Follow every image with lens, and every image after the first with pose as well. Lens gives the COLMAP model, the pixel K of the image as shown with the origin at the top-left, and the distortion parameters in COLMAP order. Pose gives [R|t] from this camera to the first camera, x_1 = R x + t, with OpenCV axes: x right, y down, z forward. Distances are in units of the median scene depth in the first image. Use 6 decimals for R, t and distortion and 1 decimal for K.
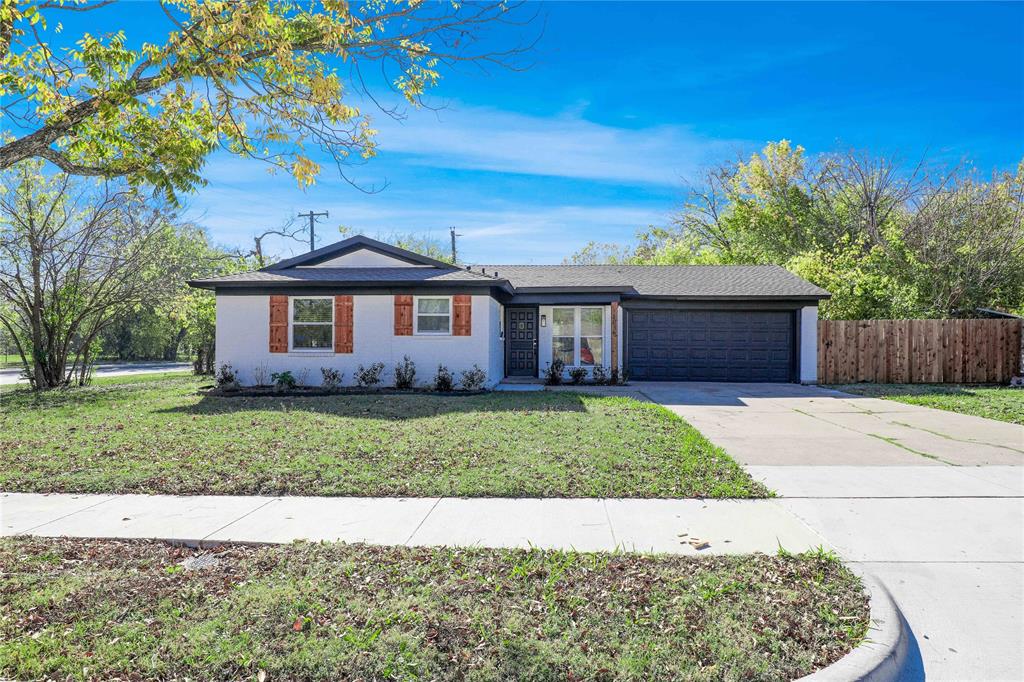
lens RADIAL K [[597.5, 0, 516.2], [0, 597.5, 339.3], [0, 0, 1]] dist [-0.018483, 0.006142]
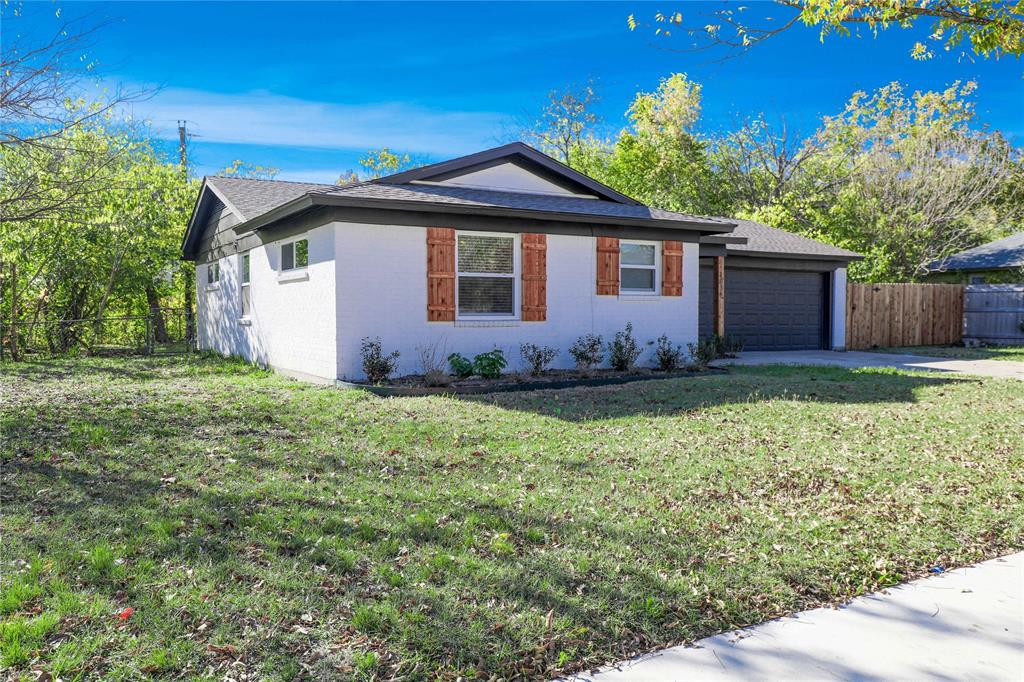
lens RADIAL K [[820.0, 0, 509.0], [0, 820.0, 340.4], [0, 0, 1]] dist [-0.004605, -0.001219]
pose [[0.832111, -0.021861, 0.554179, -0.816928], [-0.003257, 0.999013, 0.044299, 0.004456], [-0.554600, -0.038667, 0.831218, 0.259295]]
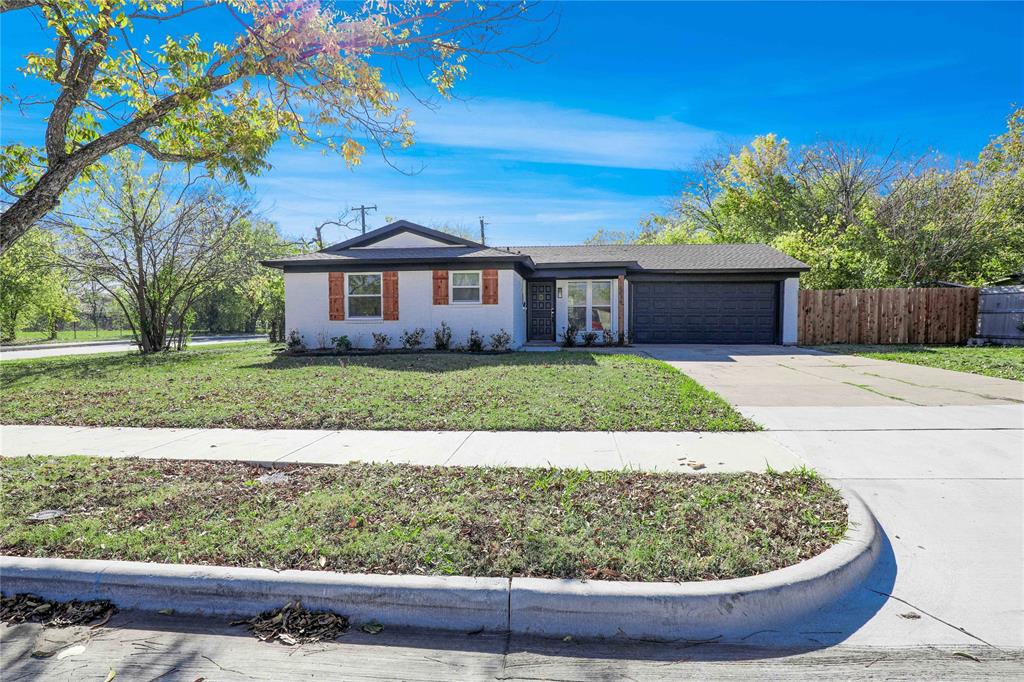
lens RADIAL K [[505.4, 0, 515.9], [0, 505.4, 341.3], [0, 0, 1]] dist [-0.028193, 0.000954]
pose [[0.999127, -0.006568, -0.041266, -0.000077], [0.008698, 0.998627, 0.051652, 0.015367], [0.040870, -0.051966, 0.997812, 0.007981]]
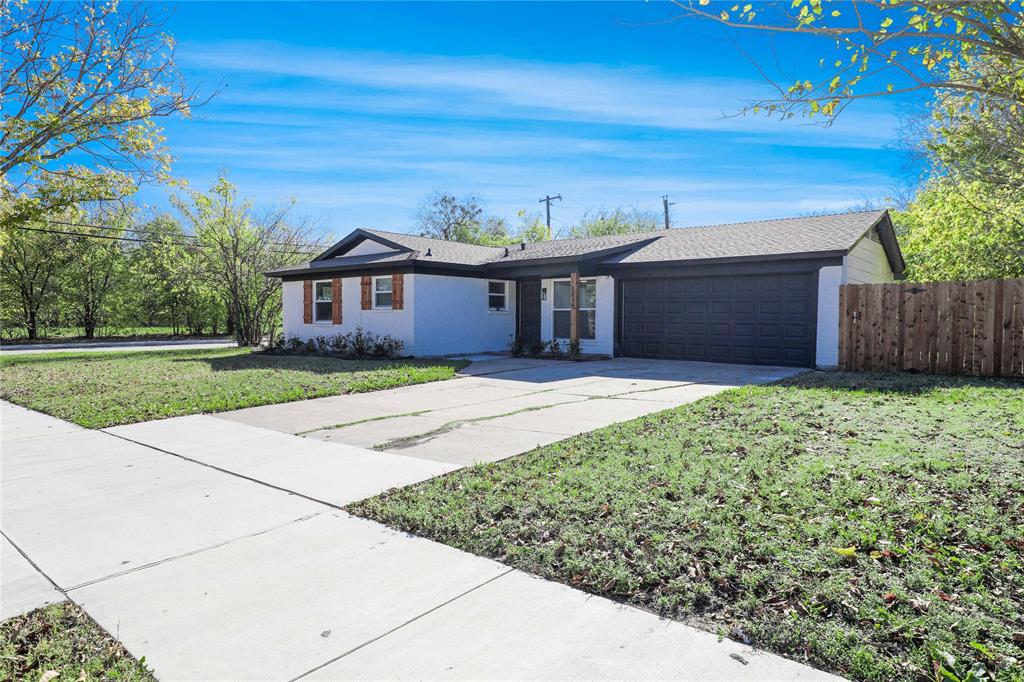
lens RADIAL K [[597.5, 0, 512.5], [0, 597.5, 345.7], [0, 0, 1]] dist [-0.018483, 0.006142]
pose [[0.809110, 0.026912, -0.587041, 0.752488], [0.004480, 0.998639, 0.051956, 0.004573], [0.587641, -0.044668, 0.807888, 0.197111]]
